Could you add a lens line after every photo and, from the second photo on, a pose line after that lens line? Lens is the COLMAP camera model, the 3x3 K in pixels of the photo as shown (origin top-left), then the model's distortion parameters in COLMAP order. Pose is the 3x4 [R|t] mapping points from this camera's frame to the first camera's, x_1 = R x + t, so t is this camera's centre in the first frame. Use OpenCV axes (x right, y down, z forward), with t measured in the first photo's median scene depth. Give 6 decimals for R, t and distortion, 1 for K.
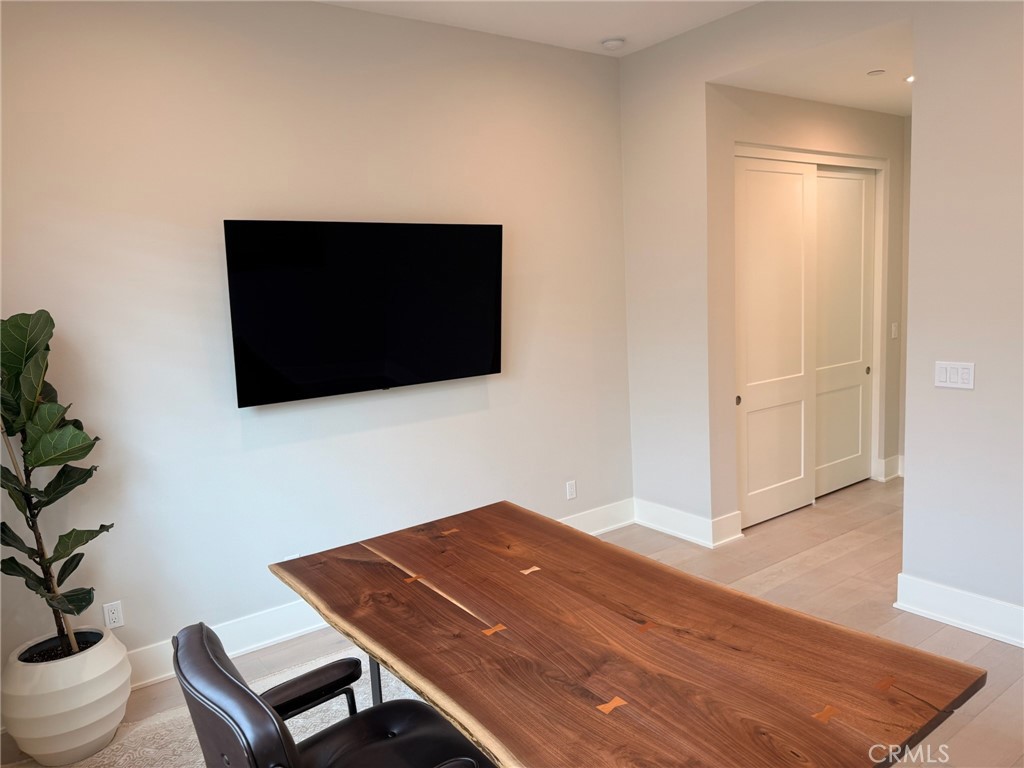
lens RADIAL K [[718.6, 0, 511.8], [0, 718.6, 403.0], [0, 0, 1]] dist [-0.000428, -0.004981]
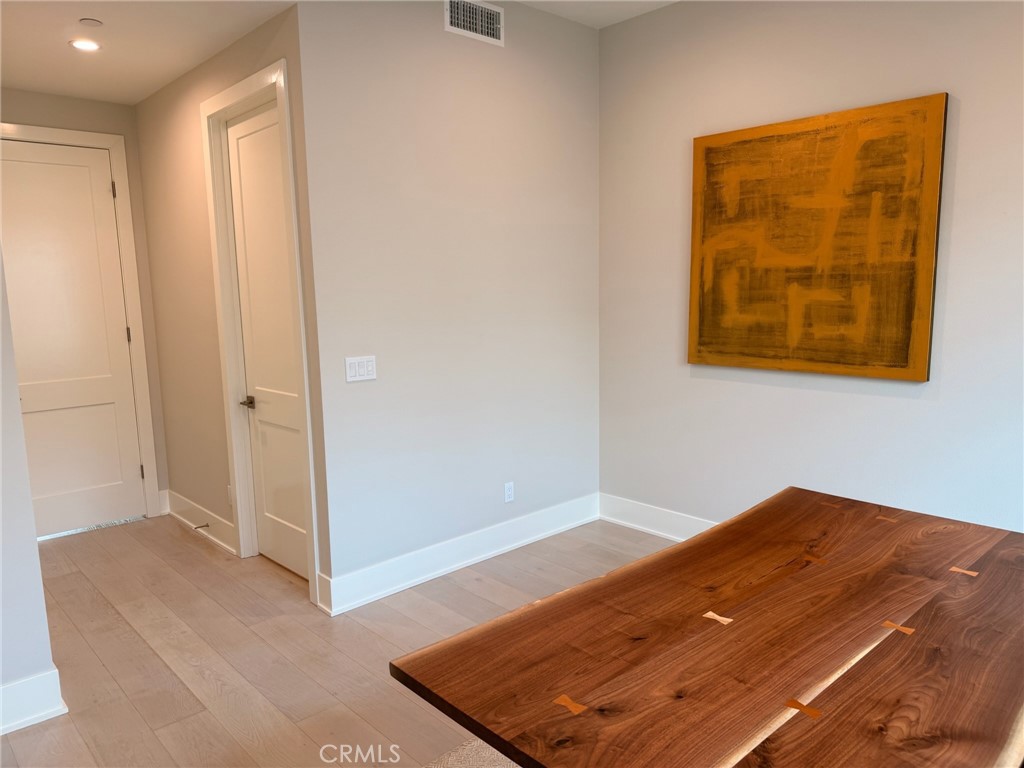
lens RADIAL K [[718.6, 0, 511.8], [0, 718.6, 403.0], [0, 0, 1]] dist [-0.000428, -0.004981]
pose [[-0.120440, -0.104596, 0.987195, -0.470450], [0.186180, 0.974409, 0.125955, -0.081632], [-0.975106, 0.198966, -0.097884, 0.891474]]
